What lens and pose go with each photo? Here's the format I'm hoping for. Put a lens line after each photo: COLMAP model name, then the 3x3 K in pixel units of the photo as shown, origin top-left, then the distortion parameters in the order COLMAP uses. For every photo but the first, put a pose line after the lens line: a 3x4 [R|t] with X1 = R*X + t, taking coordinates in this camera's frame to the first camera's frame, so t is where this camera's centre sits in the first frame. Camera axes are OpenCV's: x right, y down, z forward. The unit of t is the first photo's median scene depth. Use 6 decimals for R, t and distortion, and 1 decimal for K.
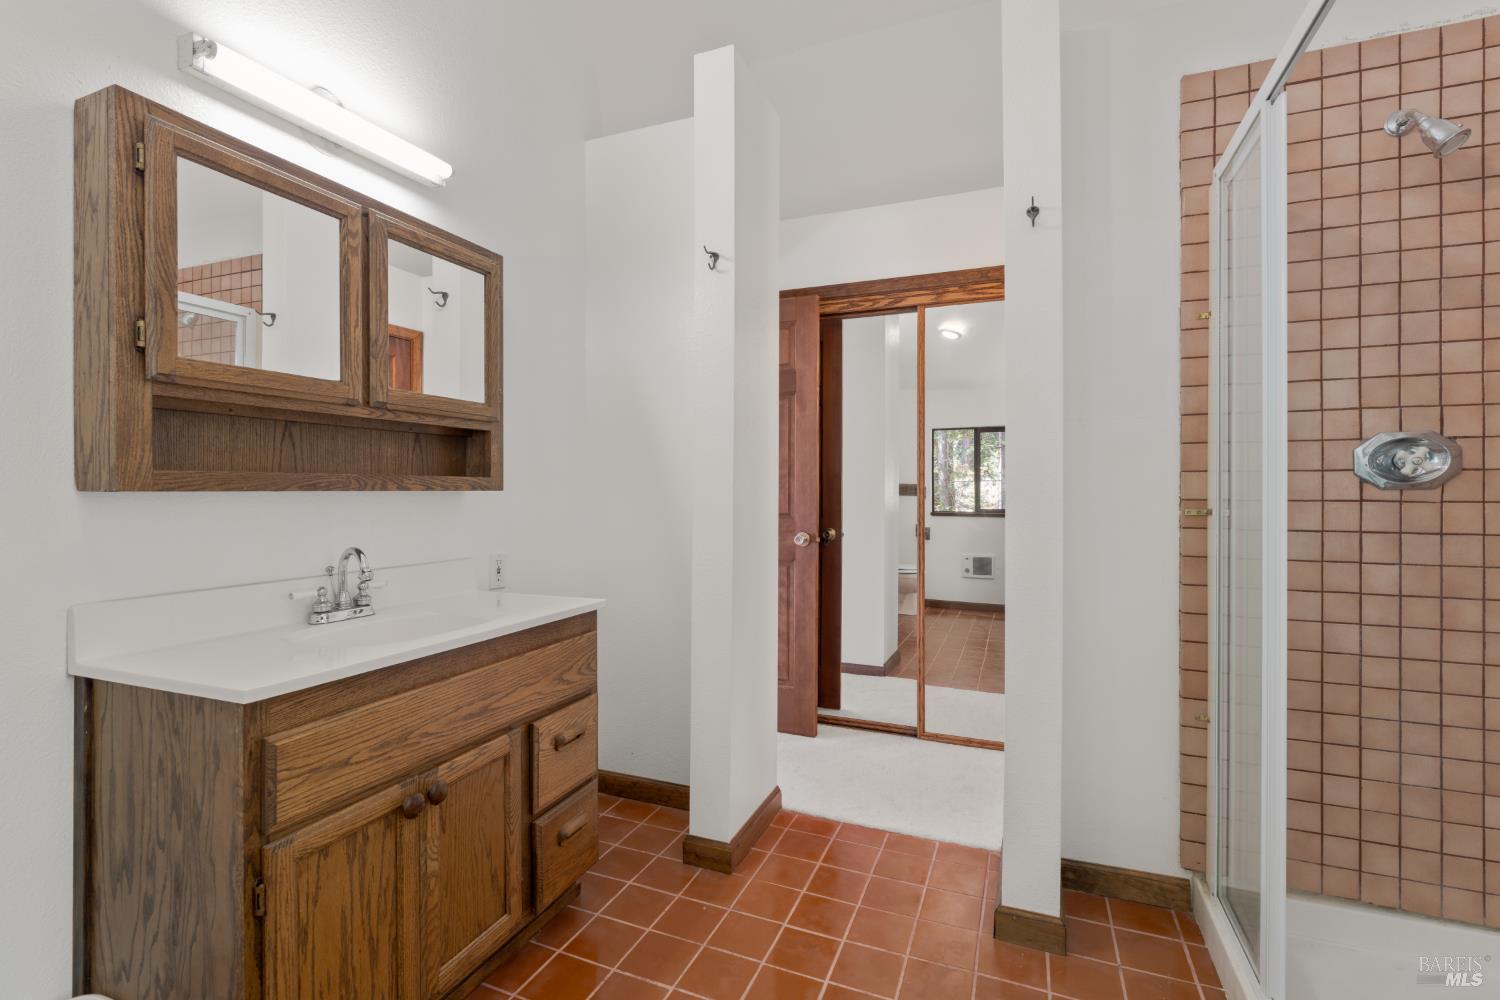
lens RADIAL K [[674.9, 0, 745.0], [0, 674.9, 500.1], [0, 0, 1]] dist [-0.003416, 0.001029]
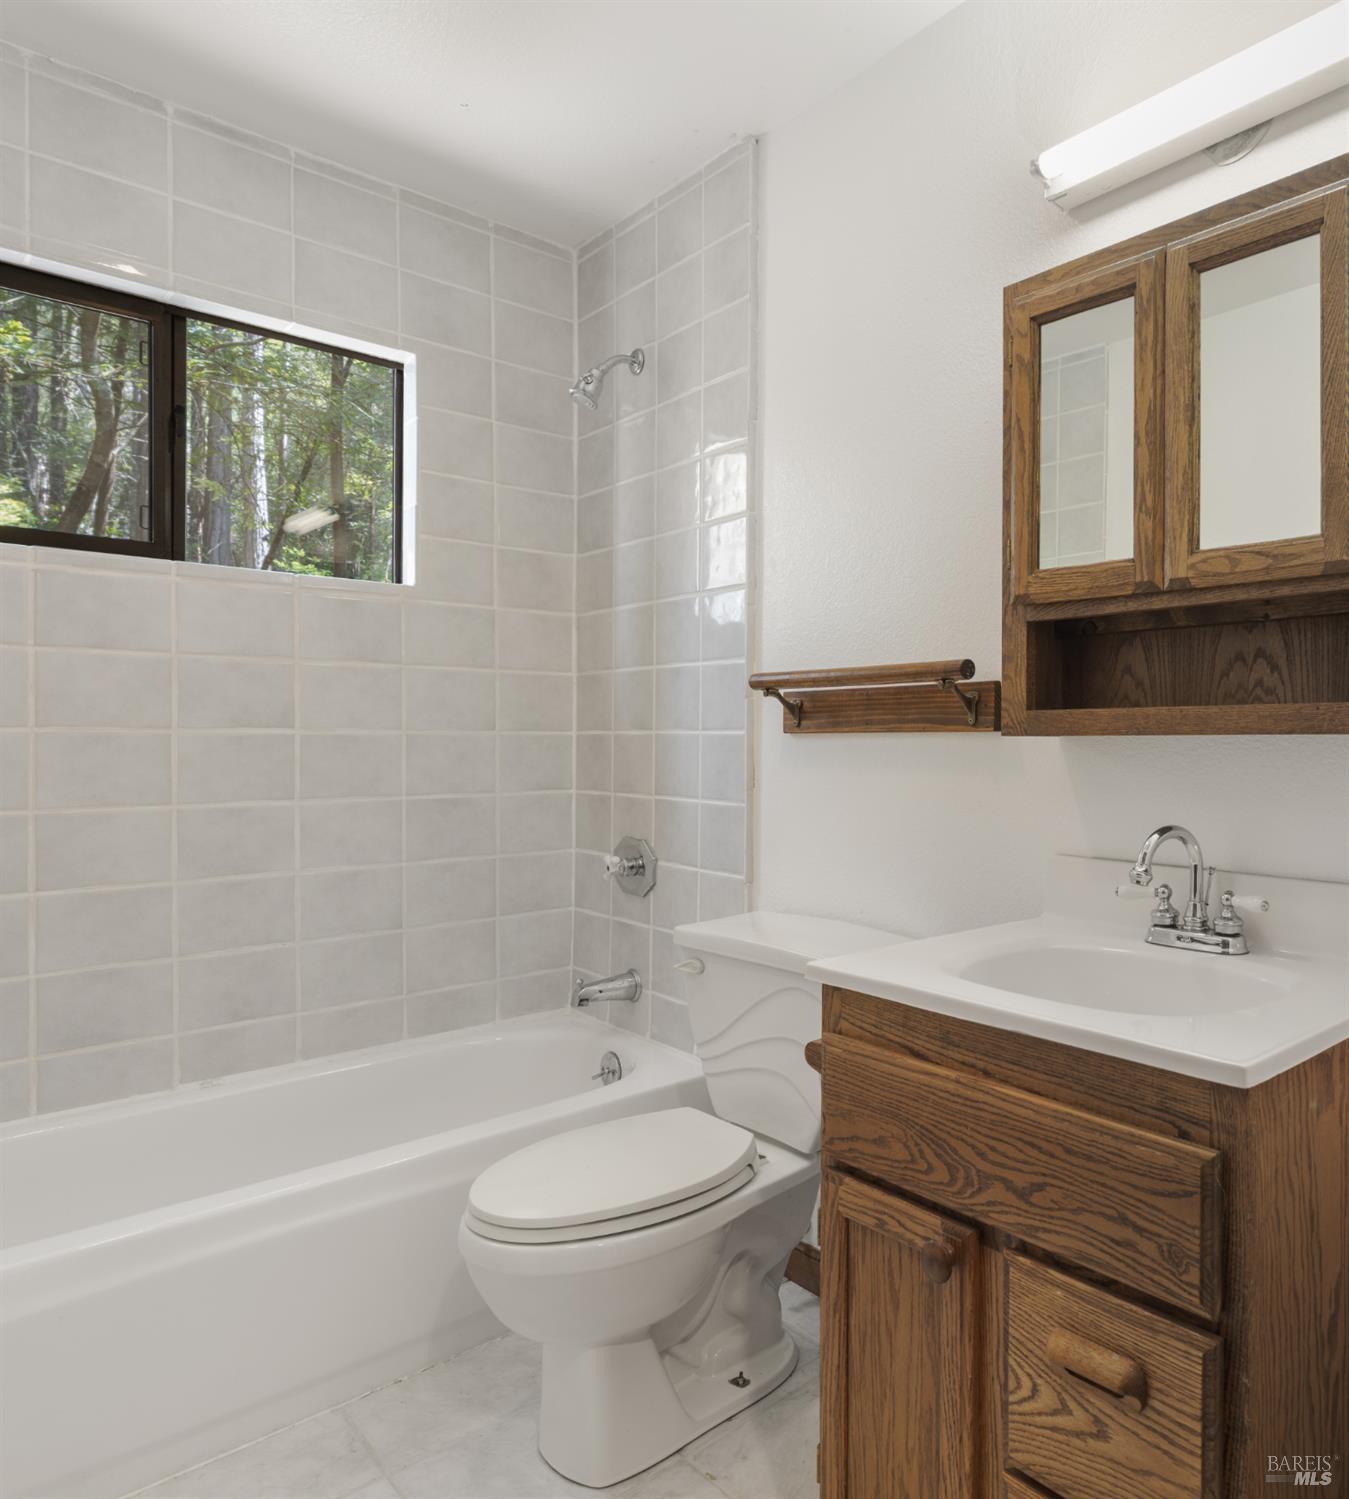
lens RADIAL K [[1028.2, 0, 674.5], [0, 1028.2, 749.5], [0, 0, 1]] dist [0.001160, -0.000370]
pose [[-0.463222, 0.026197, -0.885855, 0.435068], [-0.004232, 0.999486, 0.031770, -0.024218], [0.886232, 0.018465, -0.462873, 1.029563]]
